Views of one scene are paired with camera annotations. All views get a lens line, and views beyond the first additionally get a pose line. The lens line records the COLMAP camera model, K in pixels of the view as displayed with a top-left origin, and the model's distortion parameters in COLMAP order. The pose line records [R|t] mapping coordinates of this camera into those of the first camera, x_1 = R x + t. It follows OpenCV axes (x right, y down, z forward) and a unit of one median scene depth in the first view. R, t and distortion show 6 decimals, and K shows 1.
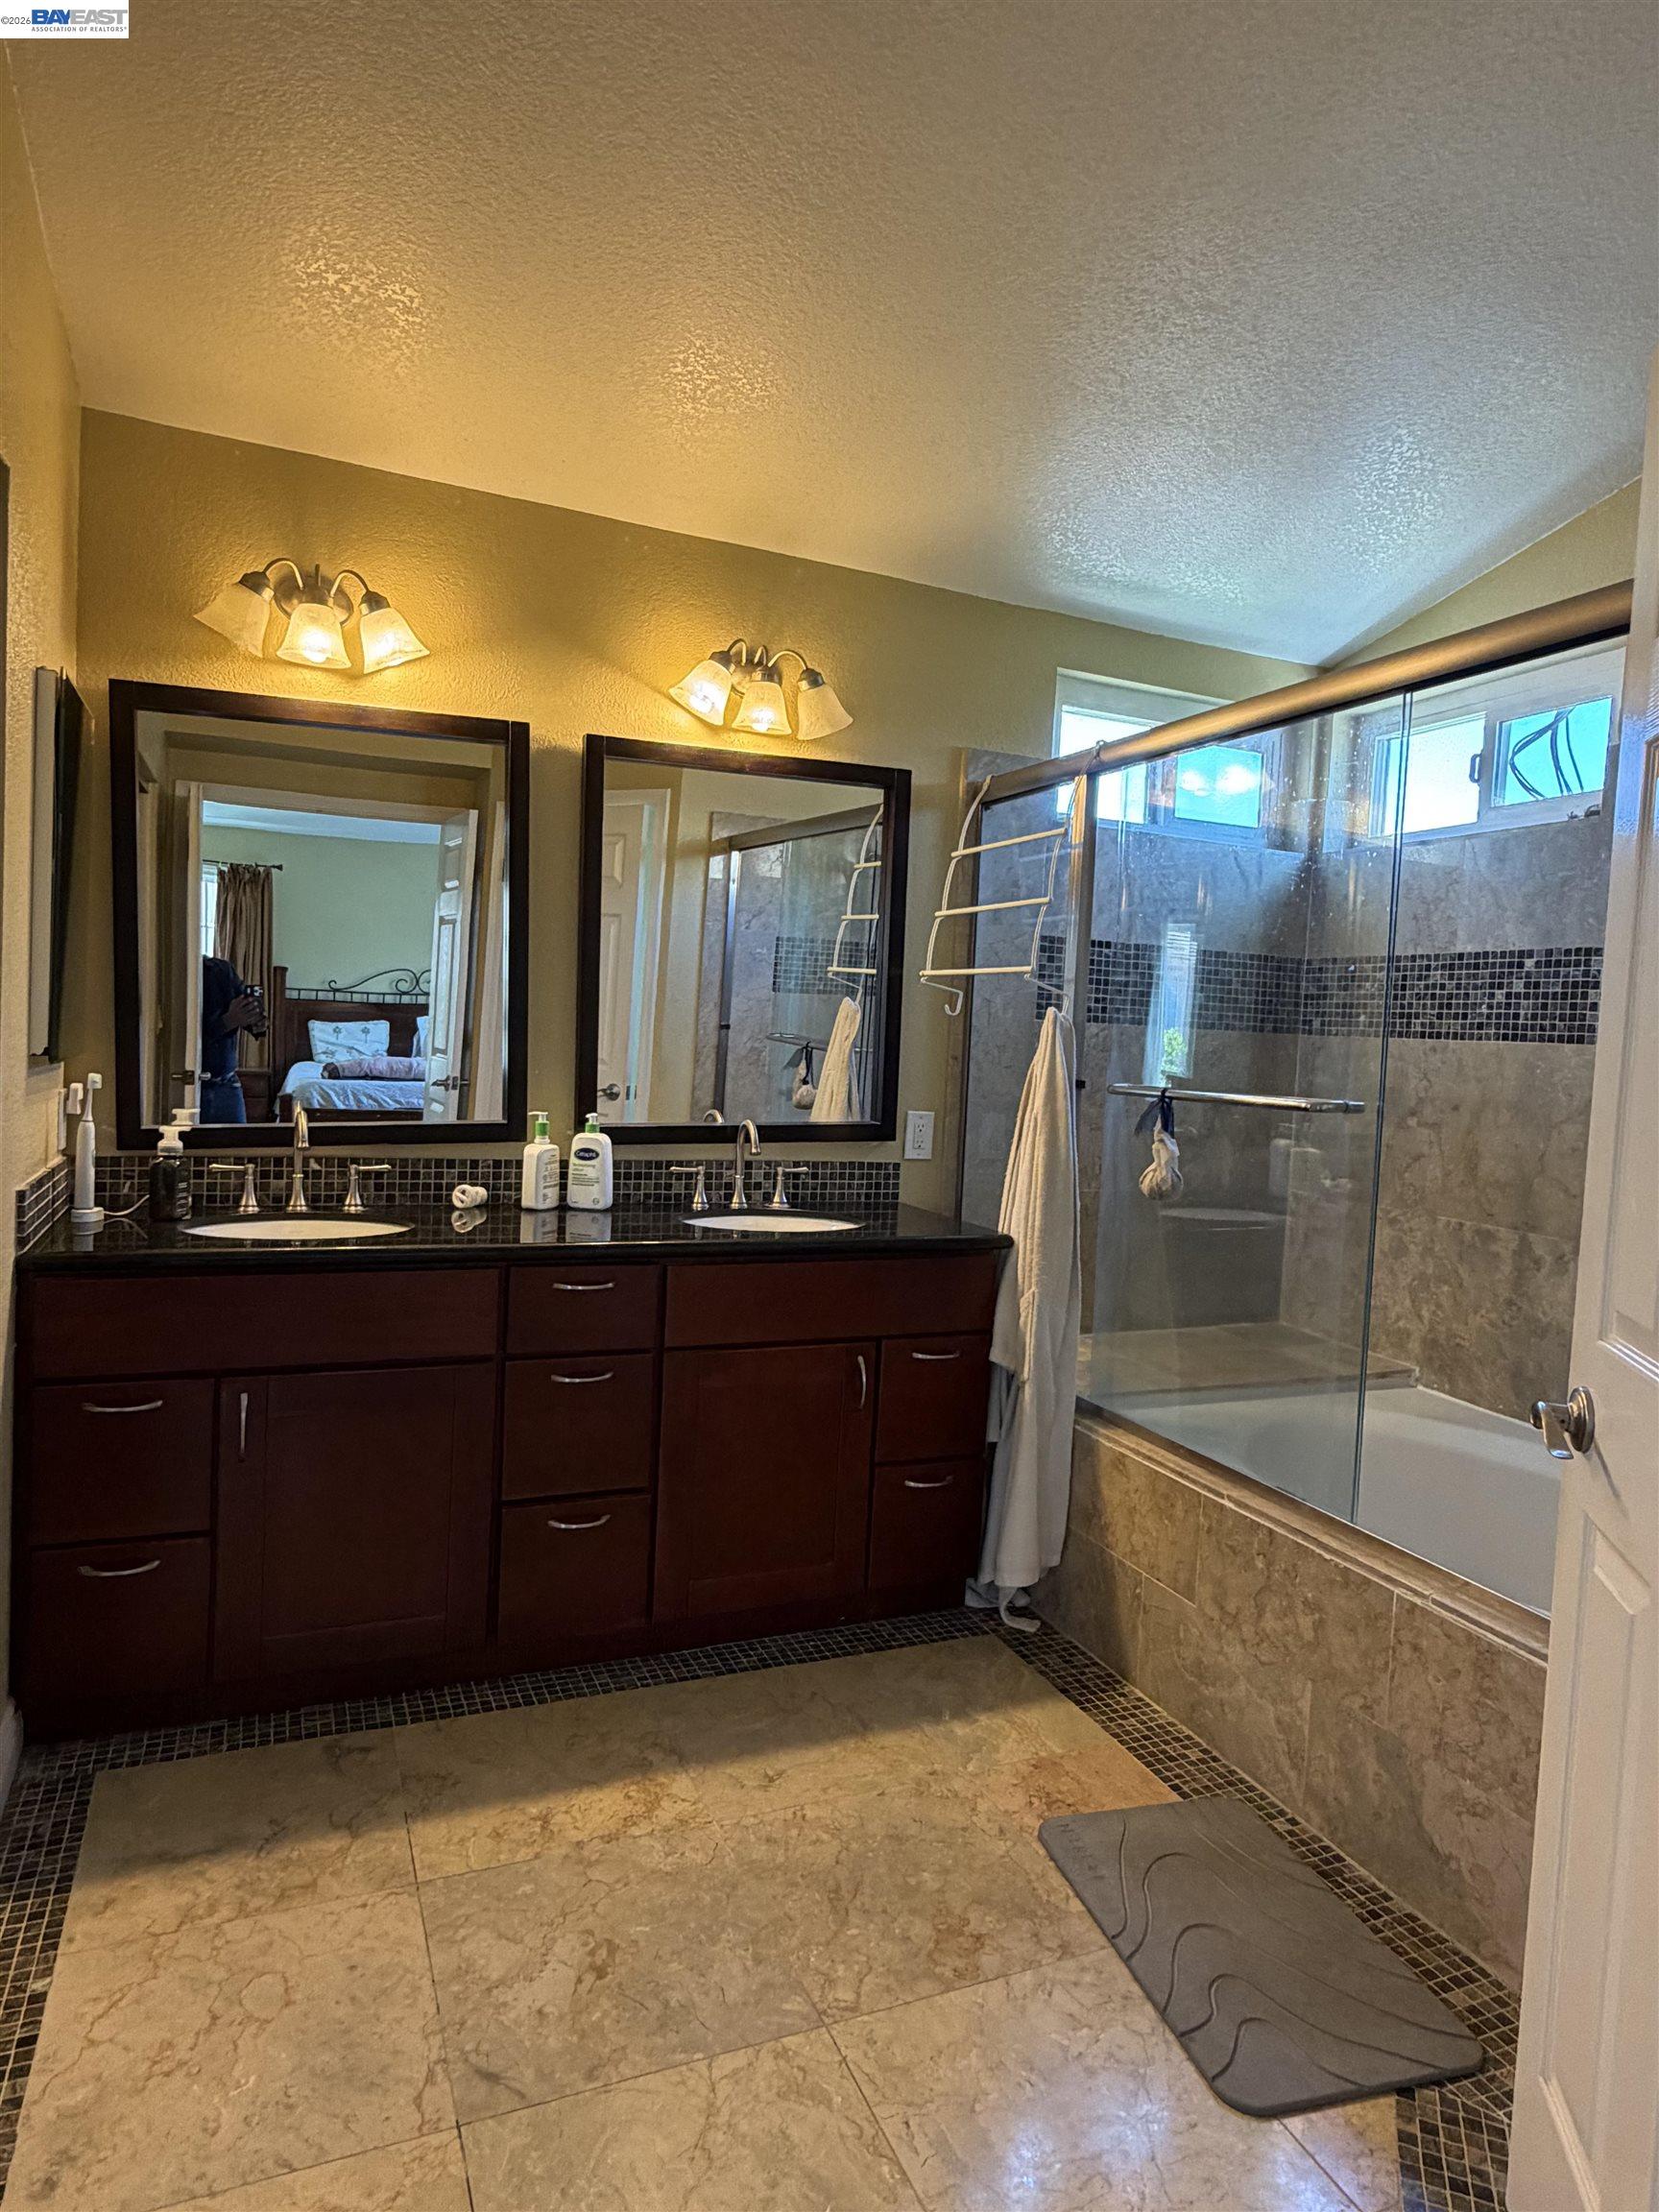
lens RADIAL K [[1310.5, 0, 822.5], [0, 1310.5, 1108.9], [0, 0, 1]] dist [0.005269, -0.000273]
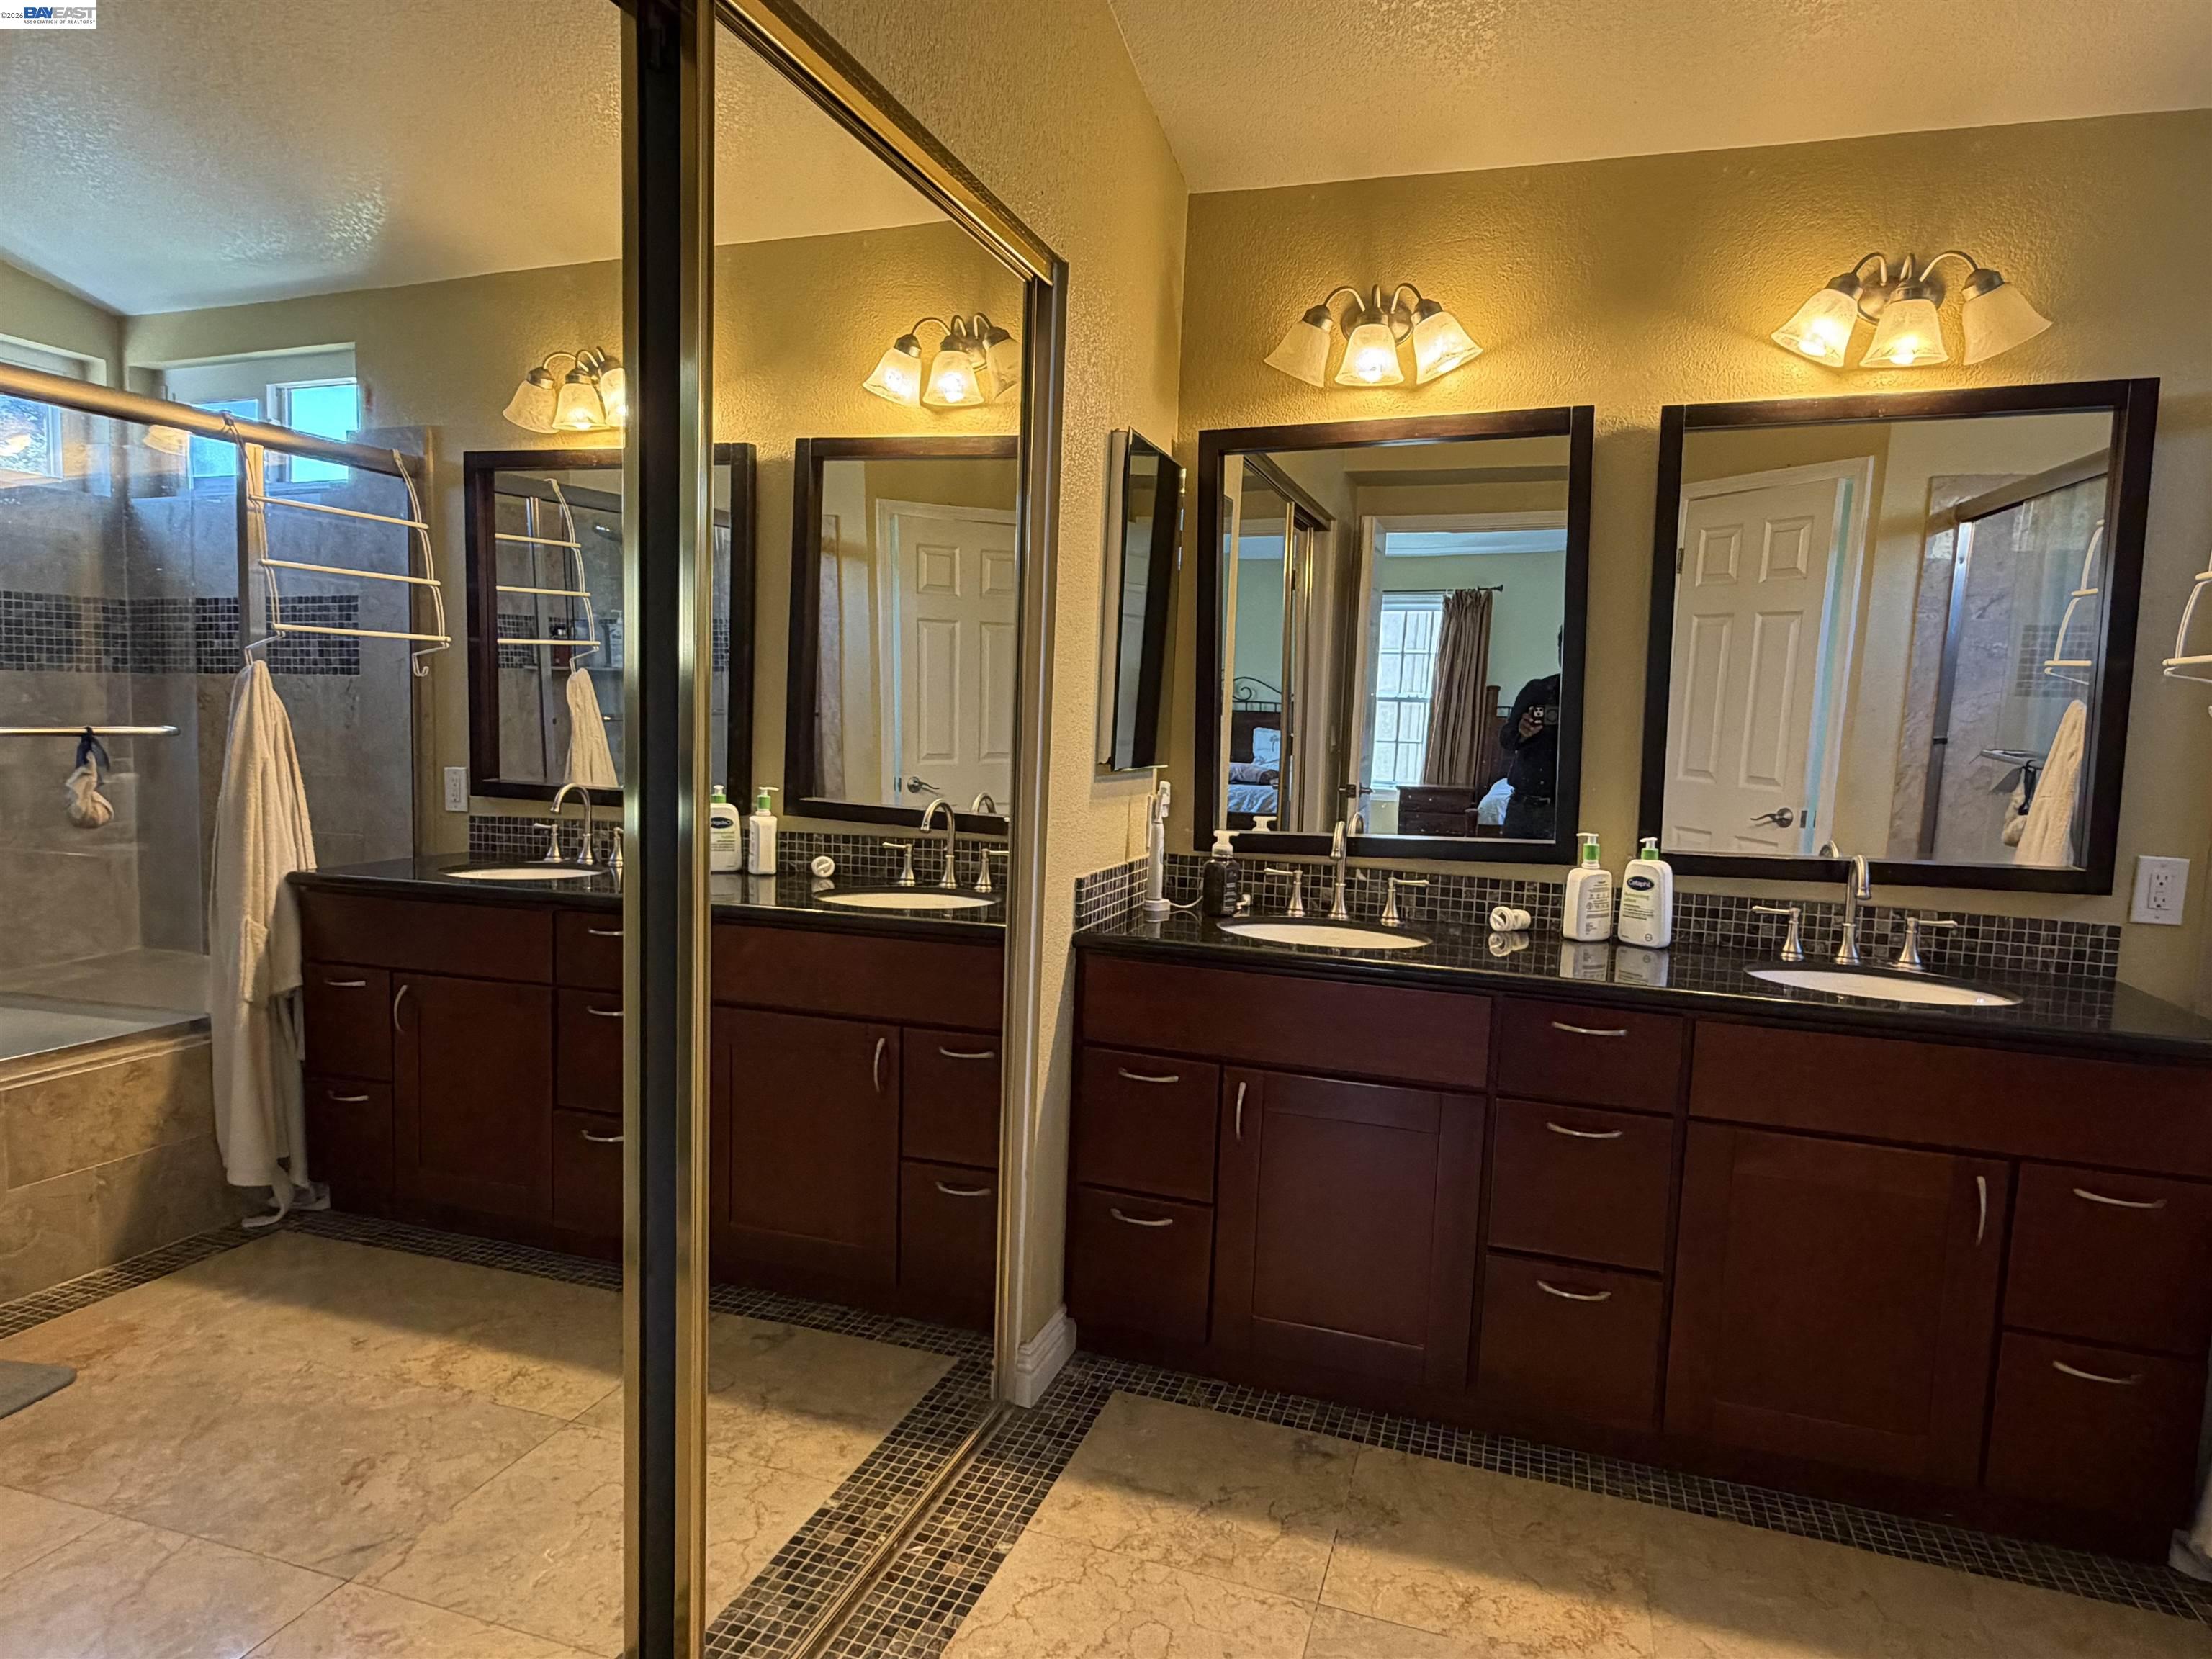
lens RADIAL K [[1310.5, 0, 1104.4], [0, 1310.5, 829.4], [0, 0, 1]] dist [0.005269, -0.000273]
pose [[0.750262, 0.041288, -0.659850, 0.135281], [-0.040911, 0.999035, 0.015995, -0.001312], [0.659873, 0.014994, 0.751227, 0.097673]]
